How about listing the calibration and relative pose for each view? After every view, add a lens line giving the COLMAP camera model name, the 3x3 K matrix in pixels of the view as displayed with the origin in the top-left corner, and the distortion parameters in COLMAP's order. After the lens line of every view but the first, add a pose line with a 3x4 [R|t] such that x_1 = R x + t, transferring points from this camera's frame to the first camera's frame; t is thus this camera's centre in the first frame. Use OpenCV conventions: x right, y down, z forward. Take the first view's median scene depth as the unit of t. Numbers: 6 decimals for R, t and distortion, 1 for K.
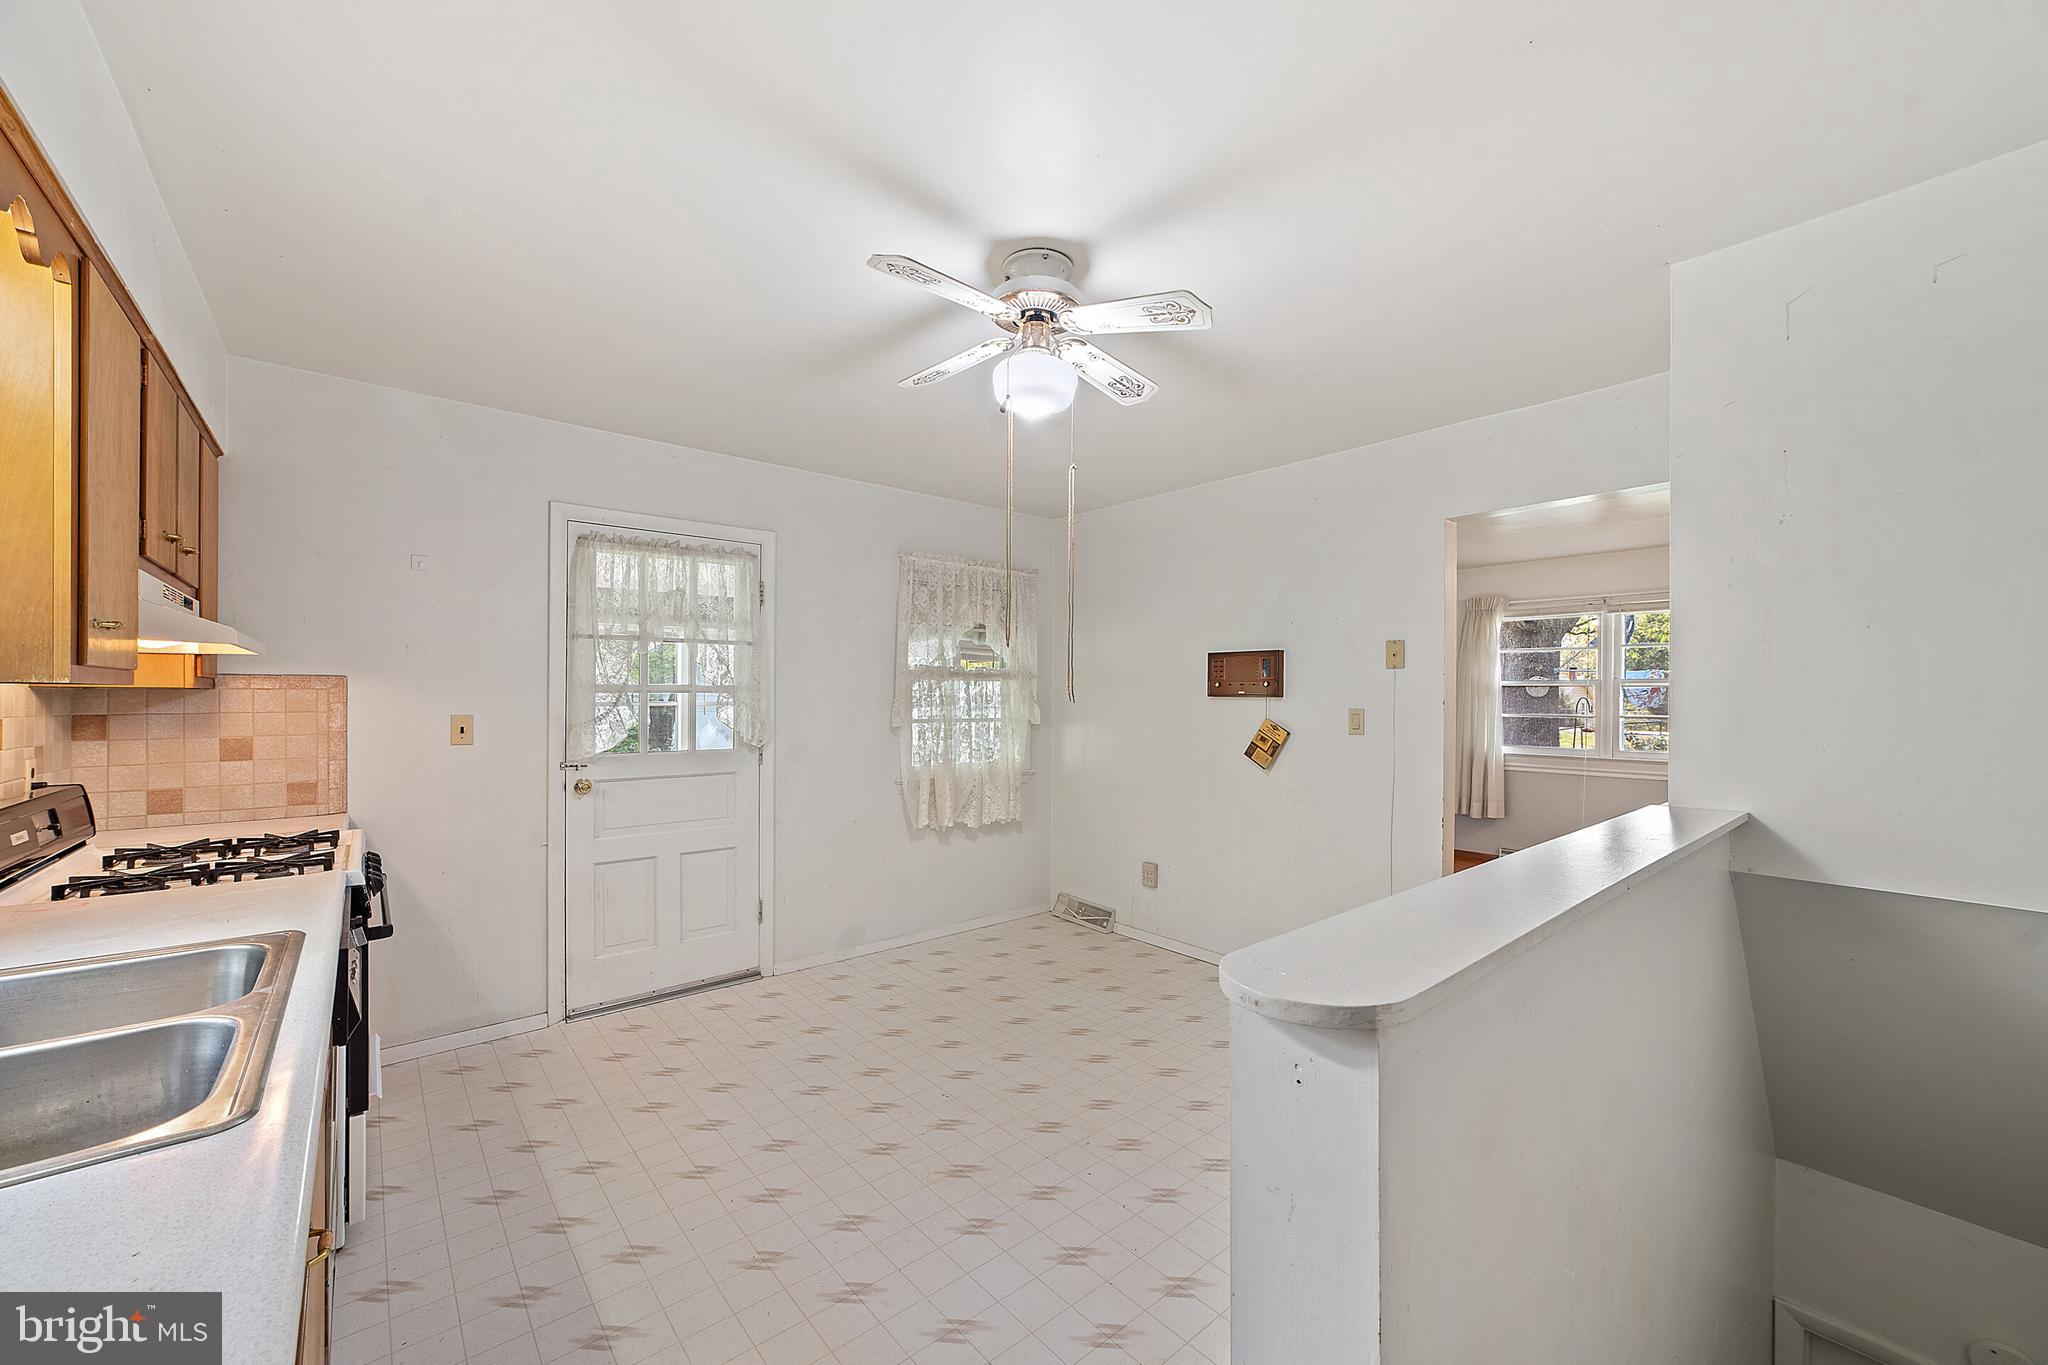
lens RADIAL K [[802.7, 0, 1021.2], [0, 802.7, 696.4], [0, 0, 1]] dist [-0.010020, 0.003235]
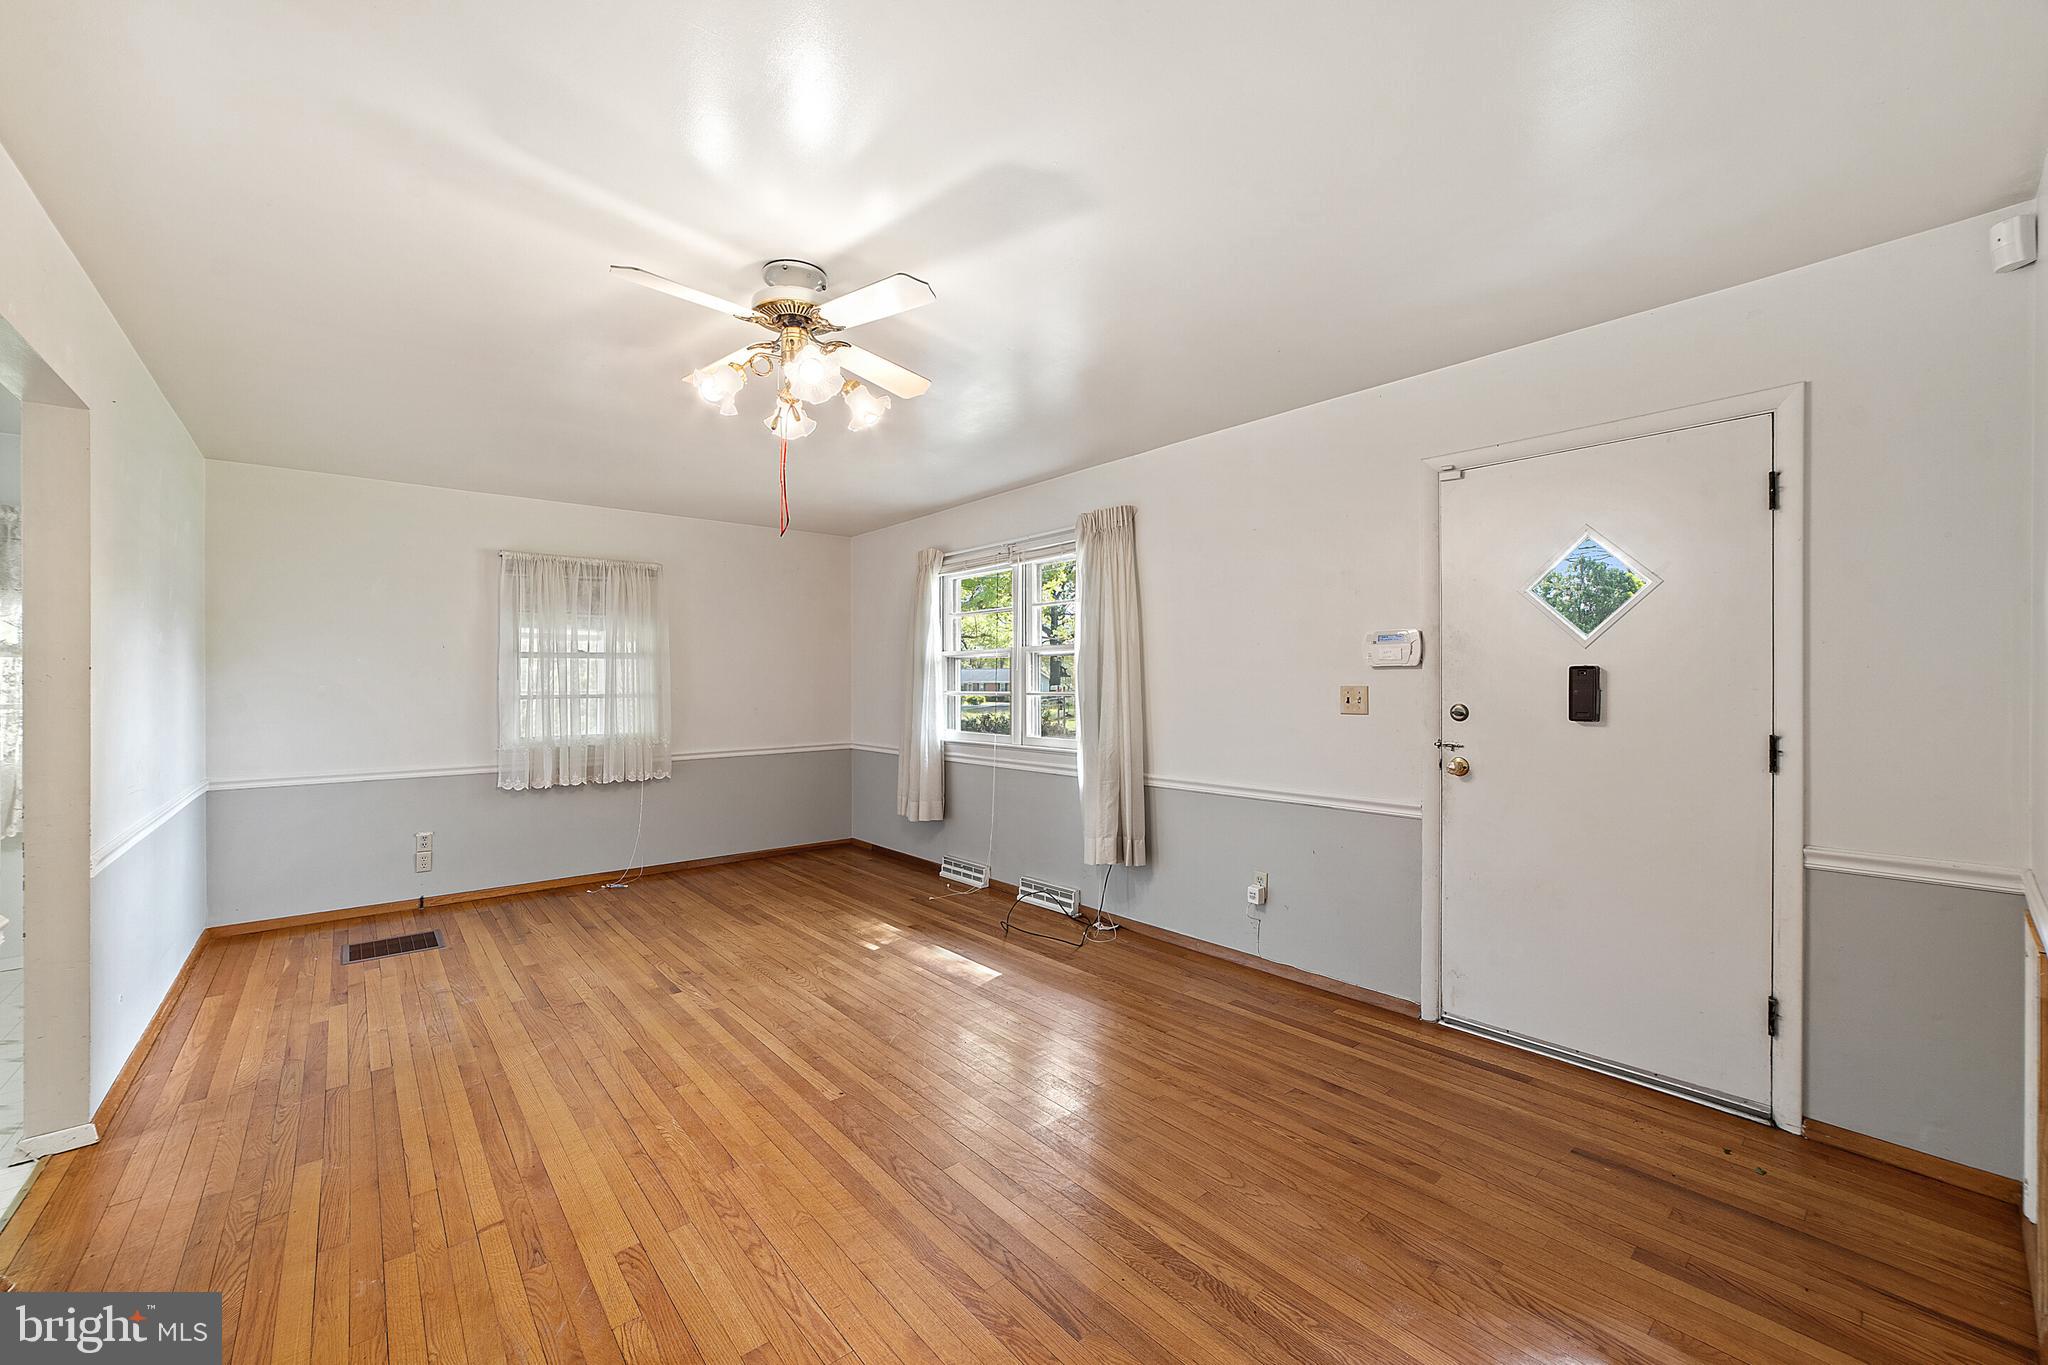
lens RADIAL K [[802.7, 0, 1014.3], [0, 802.7, 693.9], [0, 0, 1]] dist [-0.010020, 0.003235]
pose [[0.999943, -0.009335, -0.005215, 1.346299], [0.009402, 0.999873, 0.012832, 0.022283], [0.005095, -0.012880, 0.999904, 0.310769]]
